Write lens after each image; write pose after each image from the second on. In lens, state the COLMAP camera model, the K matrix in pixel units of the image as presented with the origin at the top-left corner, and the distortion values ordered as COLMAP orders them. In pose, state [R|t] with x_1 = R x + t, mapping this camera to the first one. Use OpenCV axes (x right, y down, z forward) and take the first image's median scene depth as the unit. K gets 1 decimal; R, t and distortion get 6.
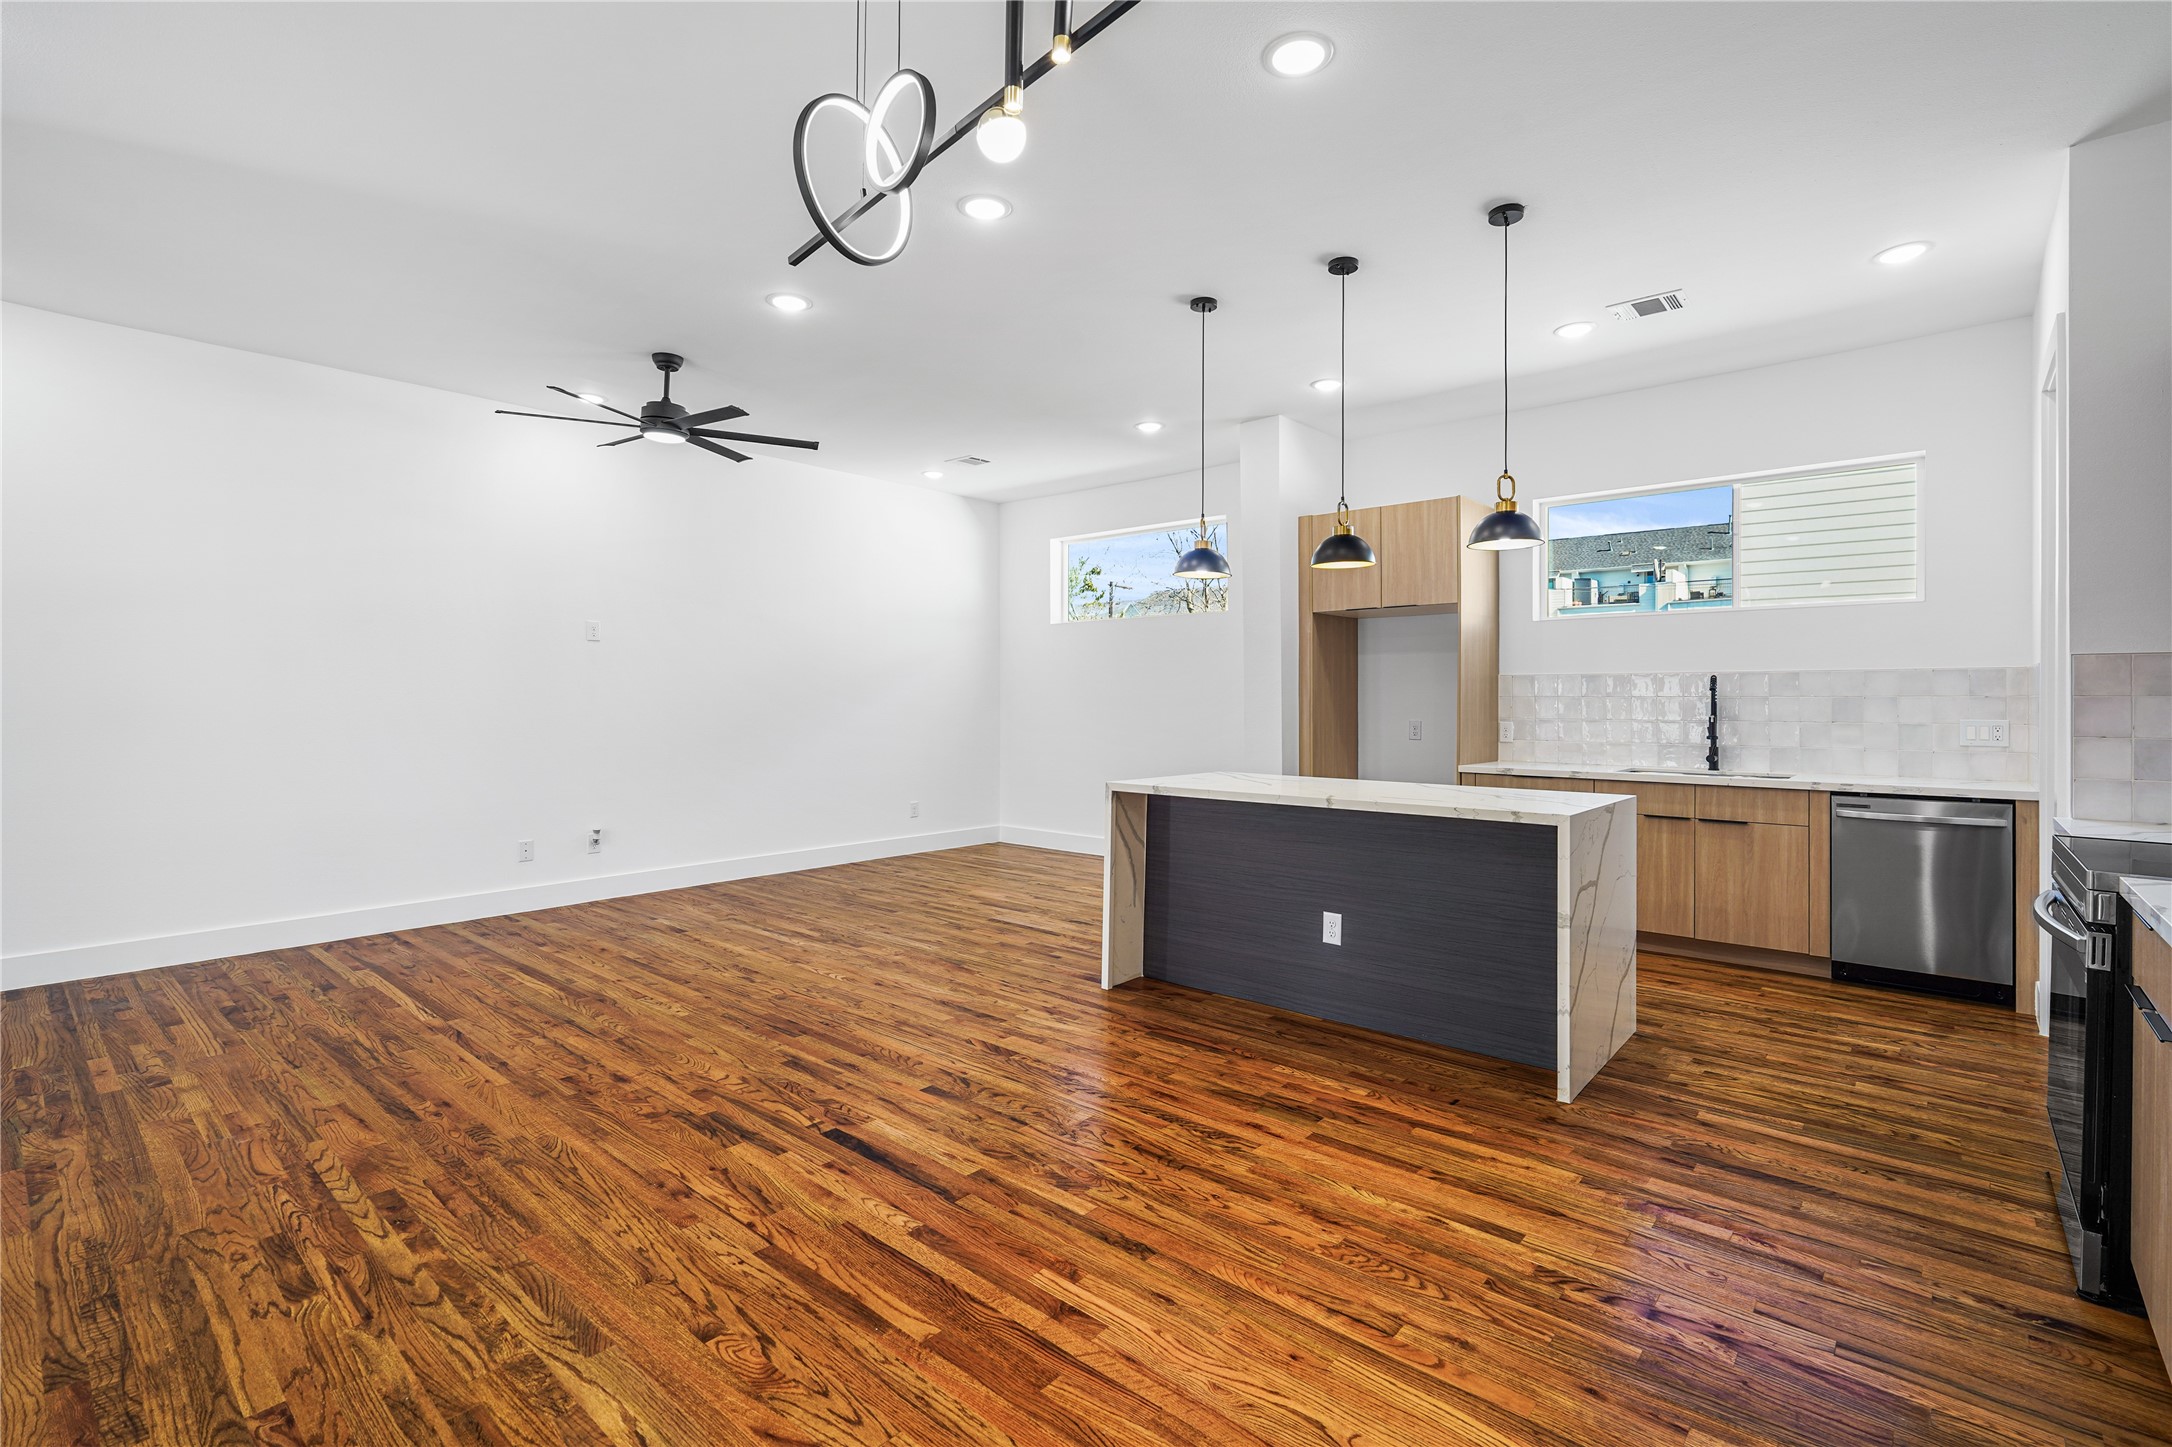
lens RADIAL K [[982.9, 0, 1086.1], [0, 982.9, 683.7], [0, 0, 1]] dist [-0.016401, 0.005374]
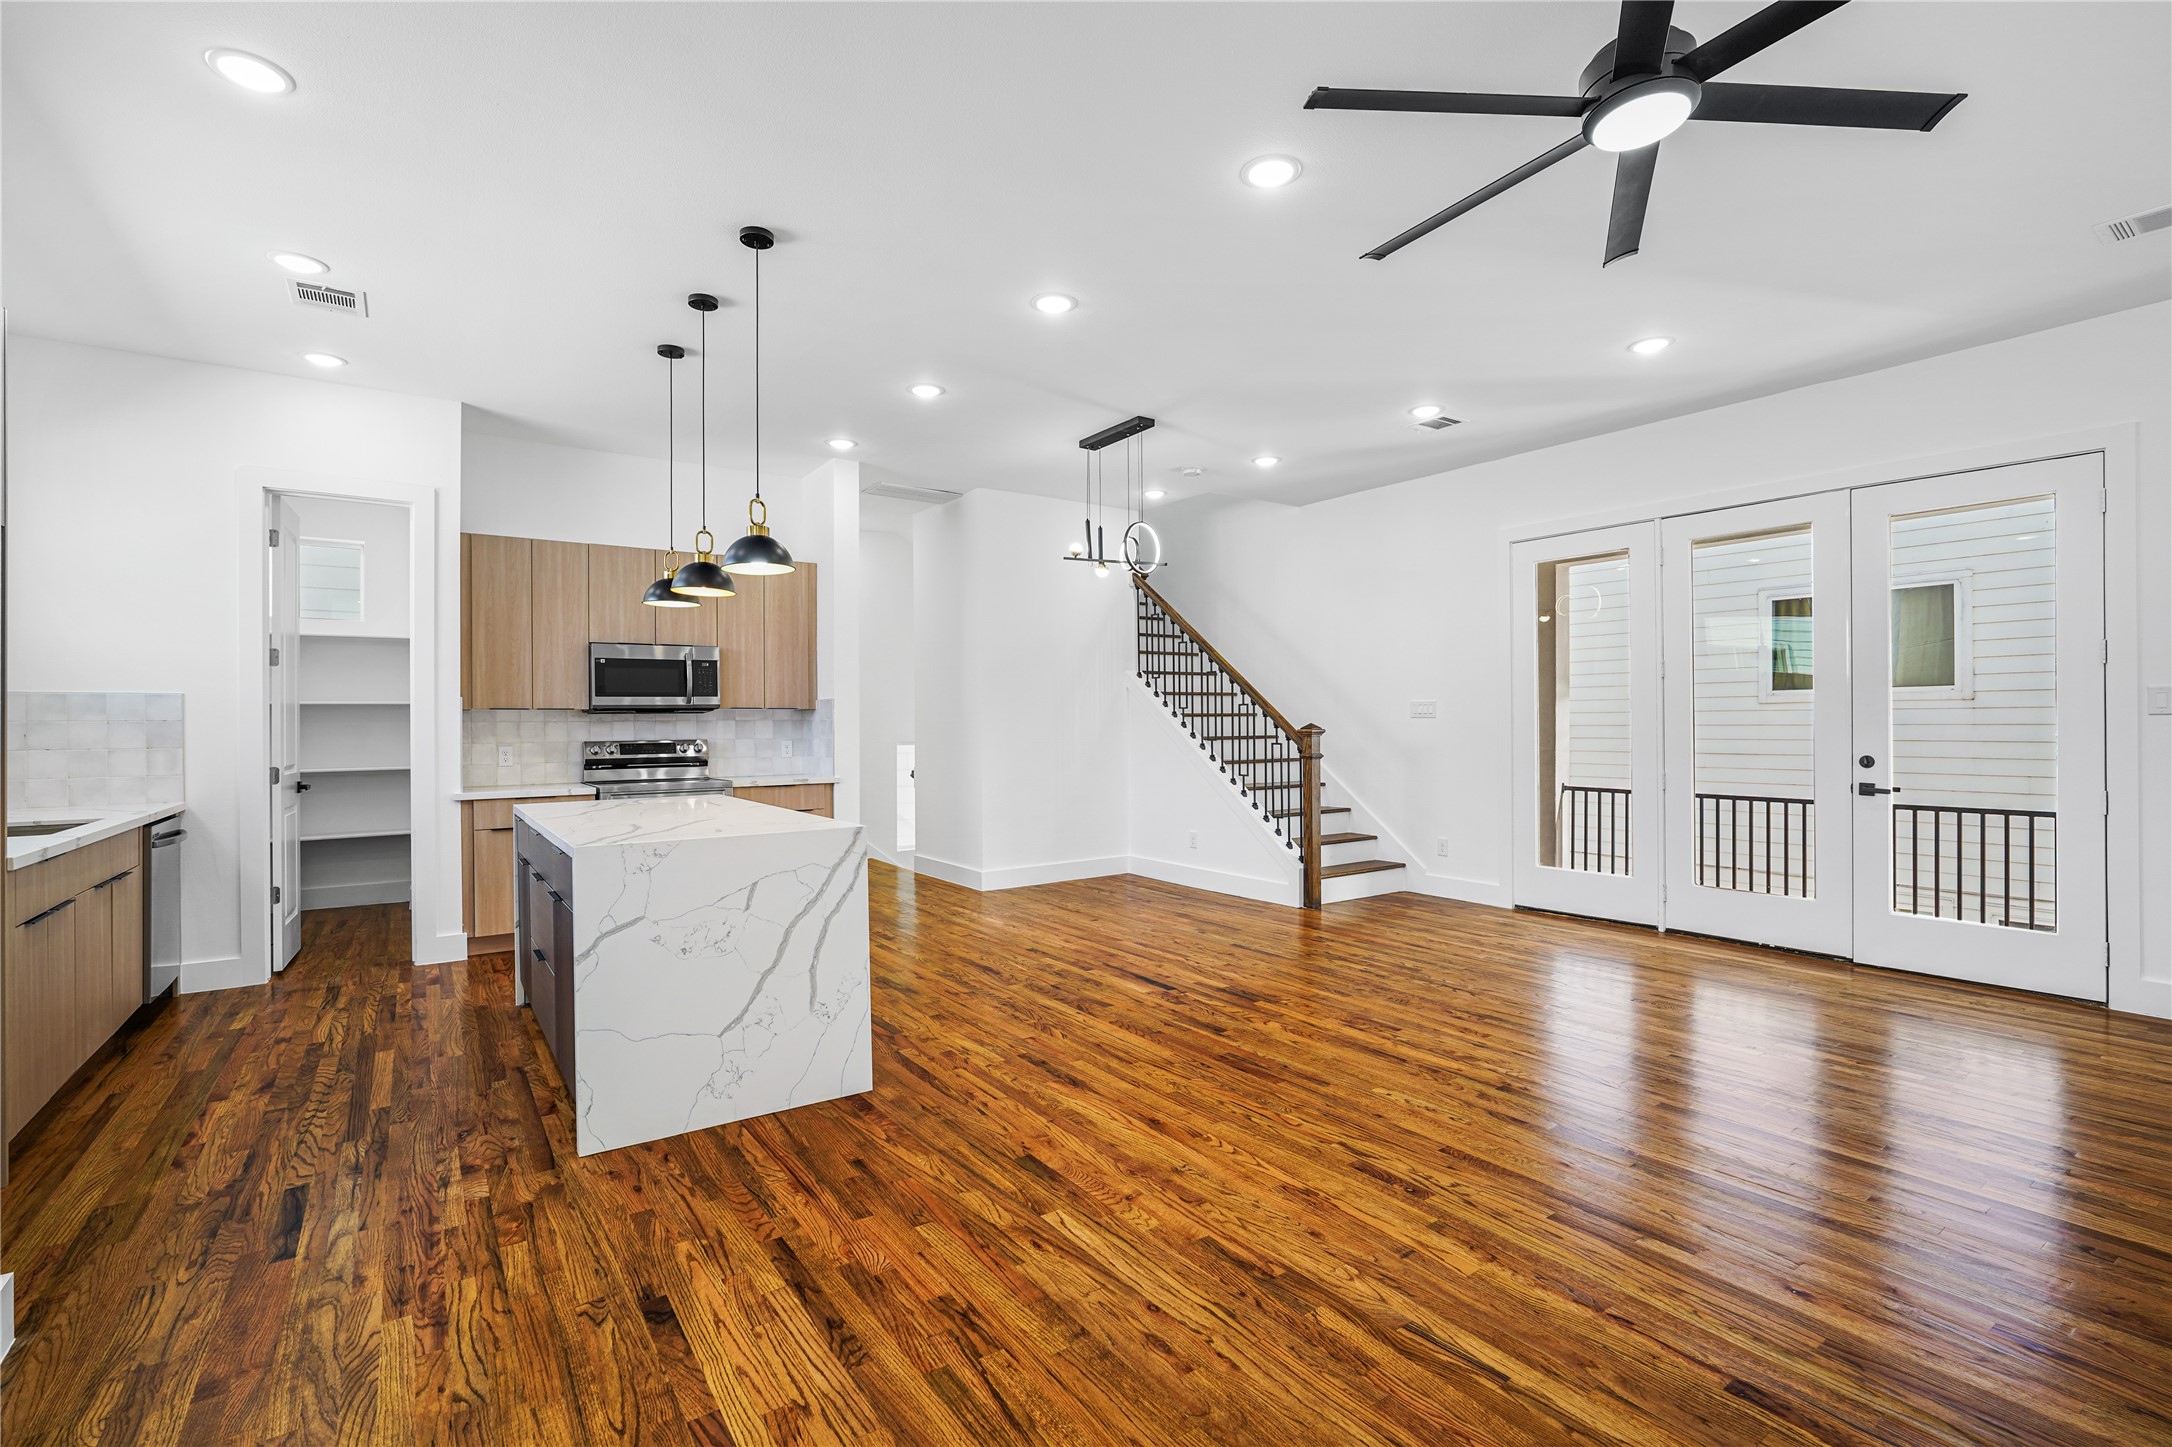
lens RADIAL K [[982.9, 0, 1076.5], [0, 982.9, 717.9], [0, 0, 1]] dist [-0.016401, 0.005374]
pose [[-0.969013, 0.005546, 0.246946, -0.473995], [0.000512, 0.999791, -0.020445, 0.041406], [-0.247008, -0.019685, -0.968814, 2.424686]]
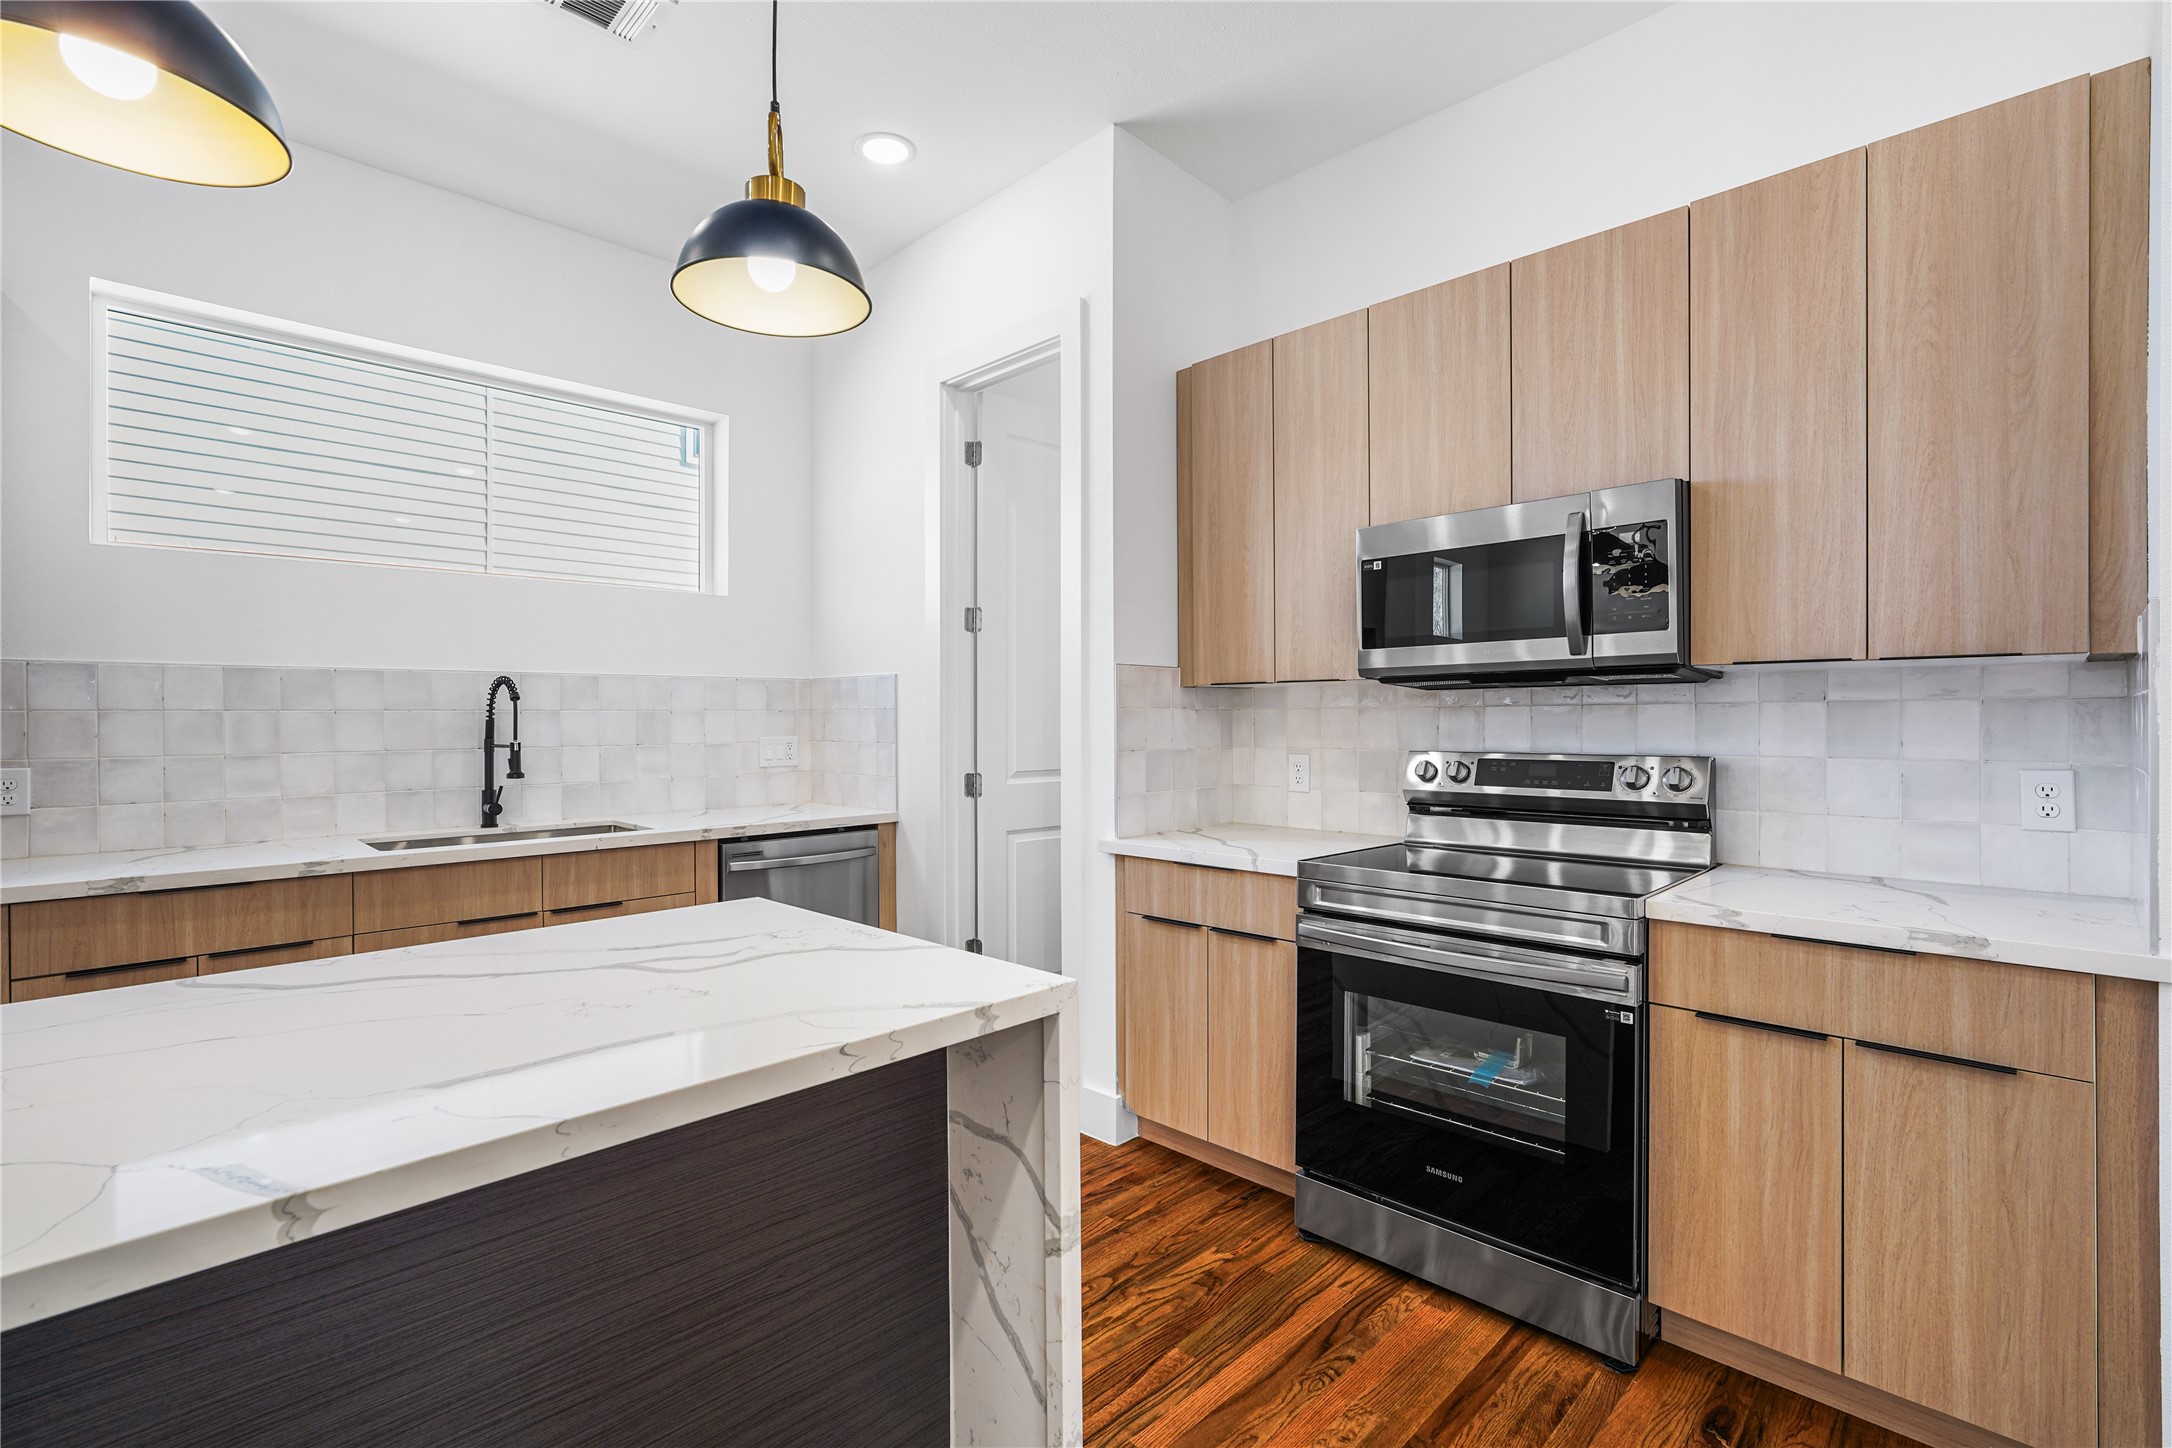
lens RADIAL K [[982.9, 0, 1089.3], [0, 982.9, 717.3], [0, 0, 1]] dist [-0.016401, 0.005374]
pose [[0.064034, -0.003677, 0.997941, 0.063071], [-0.012744, 0.999909, 0.004502, 0.016939], [-0.997866, -0.013006, 0.063981, 0.973099]]
